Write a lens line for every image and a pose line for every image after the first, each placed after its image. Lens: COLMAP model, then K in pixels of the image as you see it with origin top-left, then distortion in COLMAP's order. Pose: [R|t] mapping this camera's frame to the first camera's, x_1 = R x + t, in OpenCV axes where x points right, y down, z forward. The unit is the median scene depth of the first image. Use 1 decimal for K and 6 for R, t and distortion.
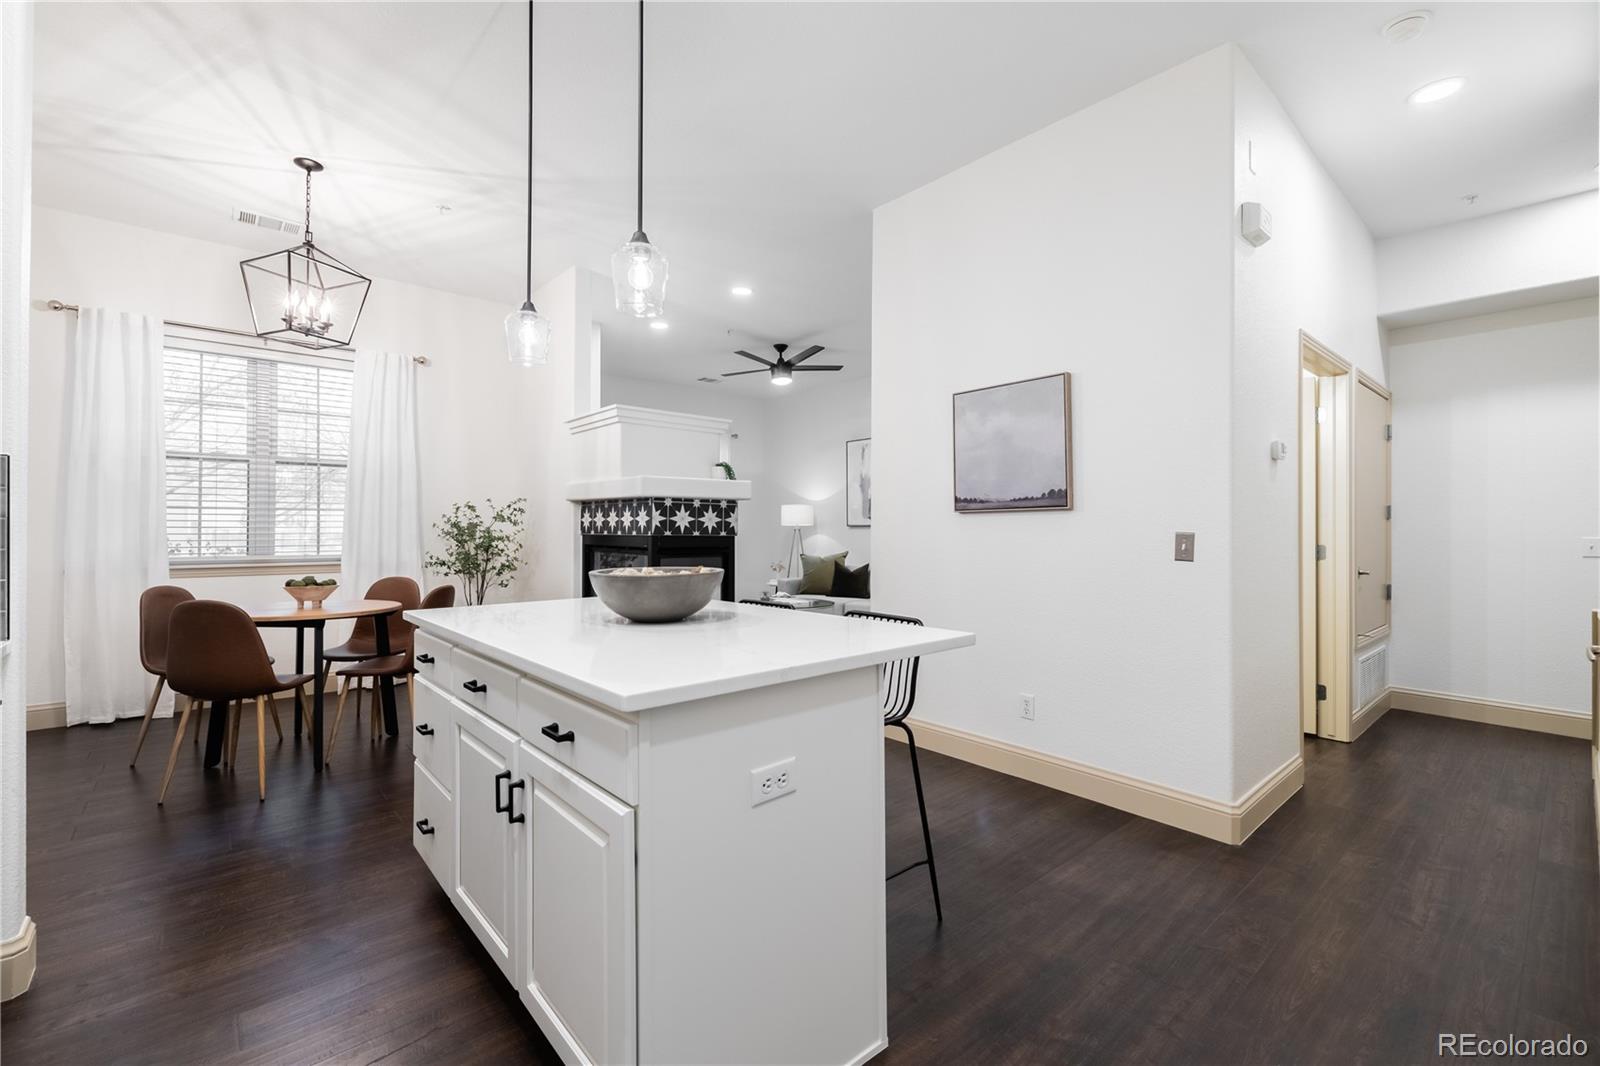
lens RADIAL K [[677.2, 0, 800.0], [0, 677.2, 533.0], [0, 0, 1]] dist [0.009678, -0.000100]
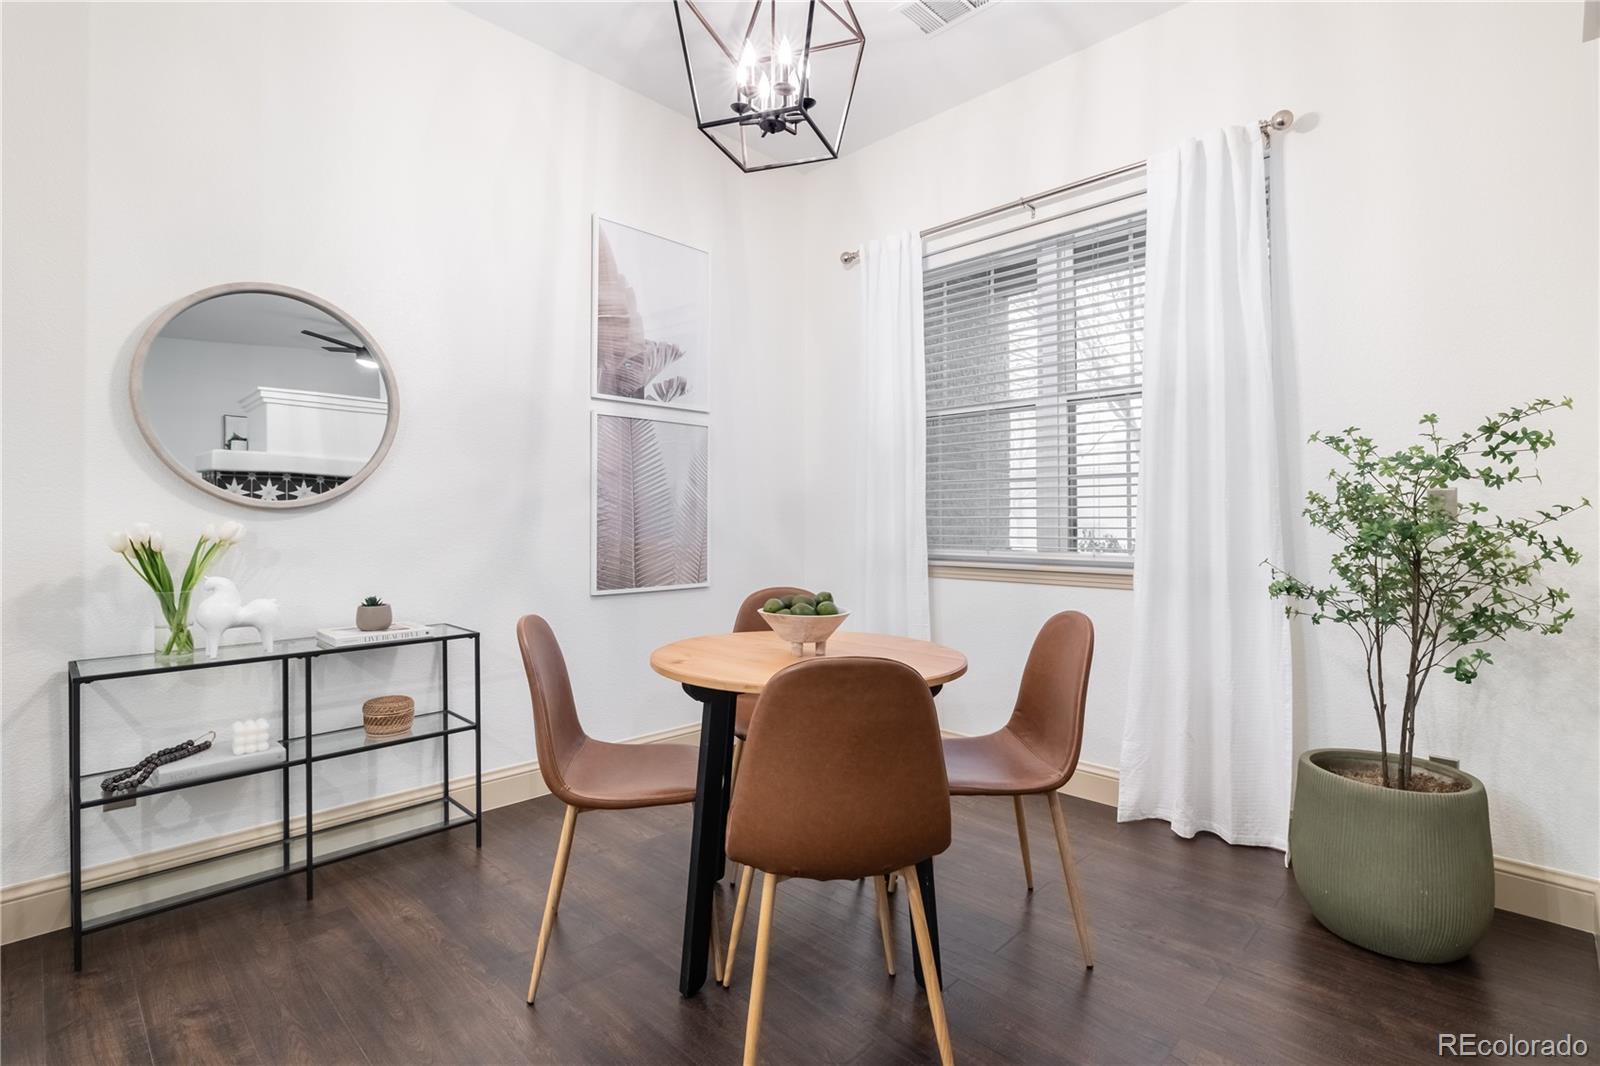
lens RADIAL K [[709.6, 0, 800.0], [0, 709.6, 533.0], [0, 0, 1]] dist [-0.000290, 0.000004]
pose [[0.082624, 0.010381, -0.996527, -0.124639], [-0.007766, 0.999922, 0.009772, 0.008451], [0.996551, 0.006931, 0.082698, 0.658778]]
